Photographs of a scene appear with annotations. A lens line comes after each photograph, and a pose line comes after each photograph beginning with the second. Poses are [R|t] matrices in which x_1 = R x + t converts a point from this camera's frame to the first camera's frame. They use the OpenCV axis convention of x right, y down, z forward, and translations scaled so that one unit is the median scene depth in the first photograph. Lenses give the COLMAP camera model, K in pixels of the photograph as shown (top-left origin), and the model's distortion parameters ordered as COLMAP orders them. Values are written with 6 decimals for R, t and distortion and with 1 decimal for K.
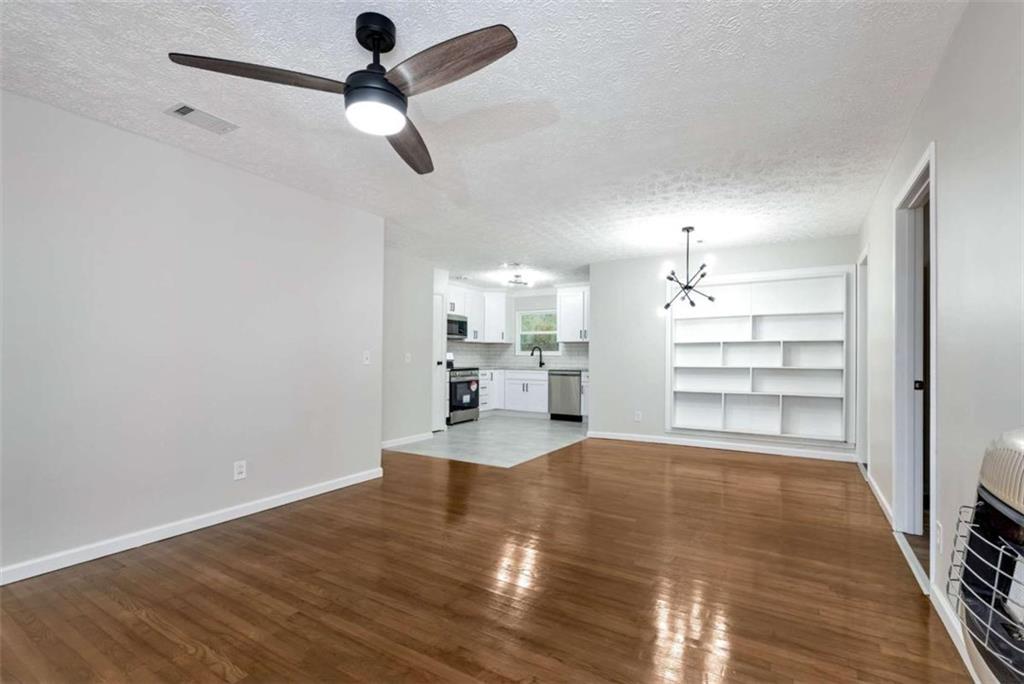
lens RADIAL K [[456.2, 0, 508.2], [0, 456.2, 346.8], [0, 0, 1]] dist [0.000643, -0.000370]
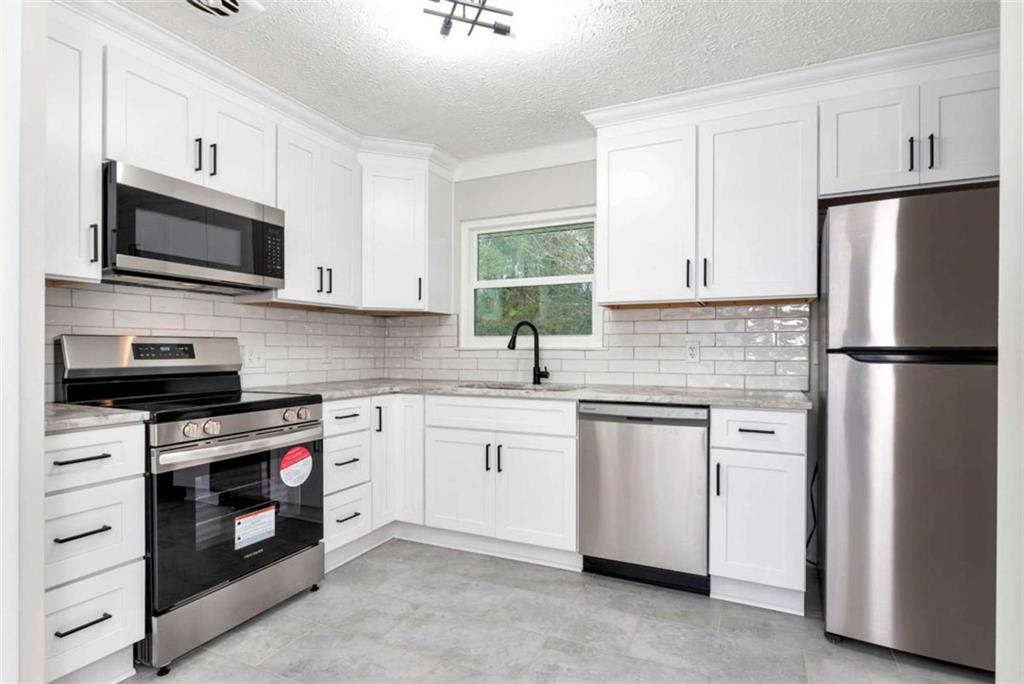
lens RADIAL K [[521.5, 0, 515.6], [0, 521.5, 344.3], [0, 0, 1]] dist [-0.004560, -0.000190]
pose [[0.992392, -0.001246, 0.123110, 0.010782], [0.000405, 0.999976, 0.006852, 0.014131], [-0.123115, -0.006750, 0.992369, 0.669897]]
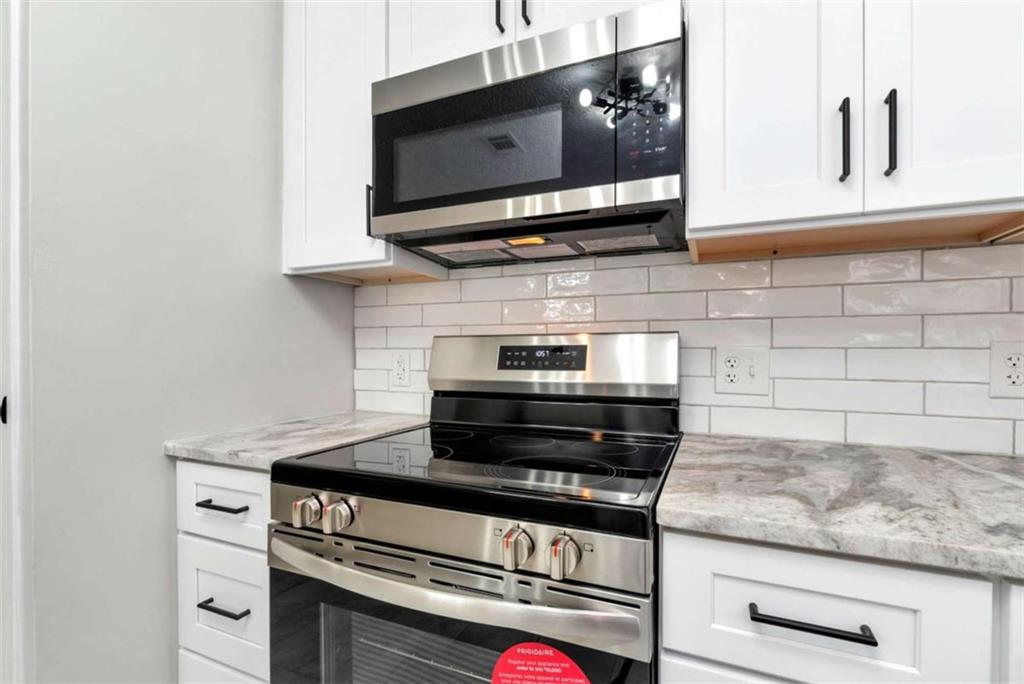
lens RADIAL K [[456.2, 0, 518.8], [0, 456.2, 350.8], [0, 0, 1]] dist [0.000643, -0.000370]
pose [[0.150897, -0.006784, -0.988526, 0.010257], [0.015752, 0.999866, -0.004457, 0.018103], [0.988424, -0.014898, 0.150984, 0.950271]]
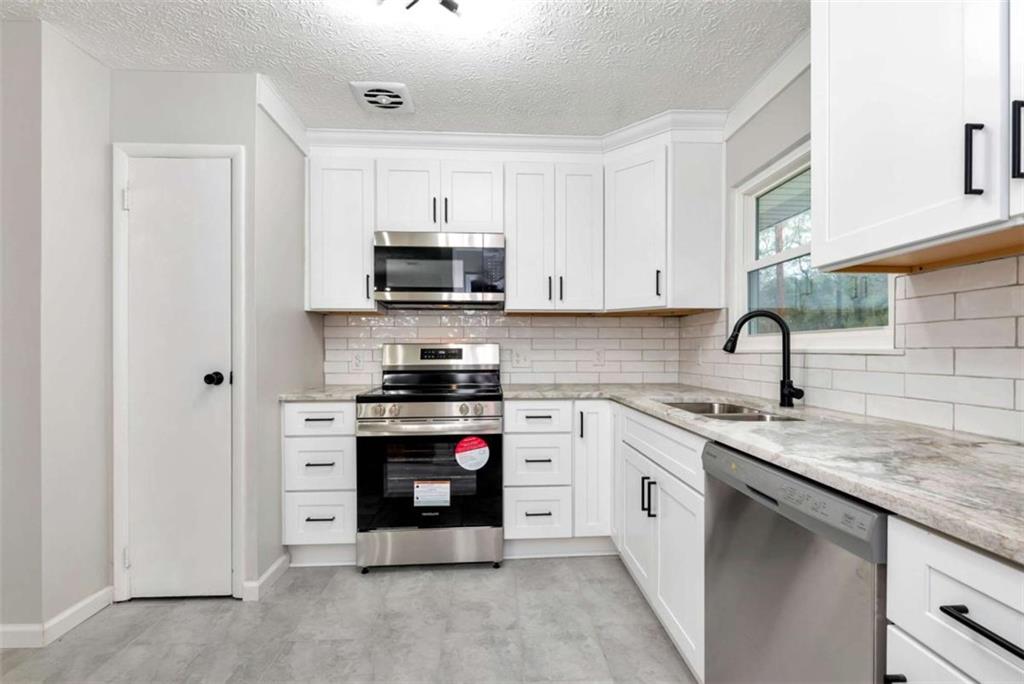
lens RADIAL K [[456.2, 0, 519.5], [0, 456.2, 348.1], [0, 0, 1]] dist [0.000643, -0.000370]
pose [[0.578194, -0.008302, -0.815857, 0.182391], [0.016845, 0.999857, 0.001763, 0.015707], [0.815725, -0.014762, 0.578251, 0.824030]]
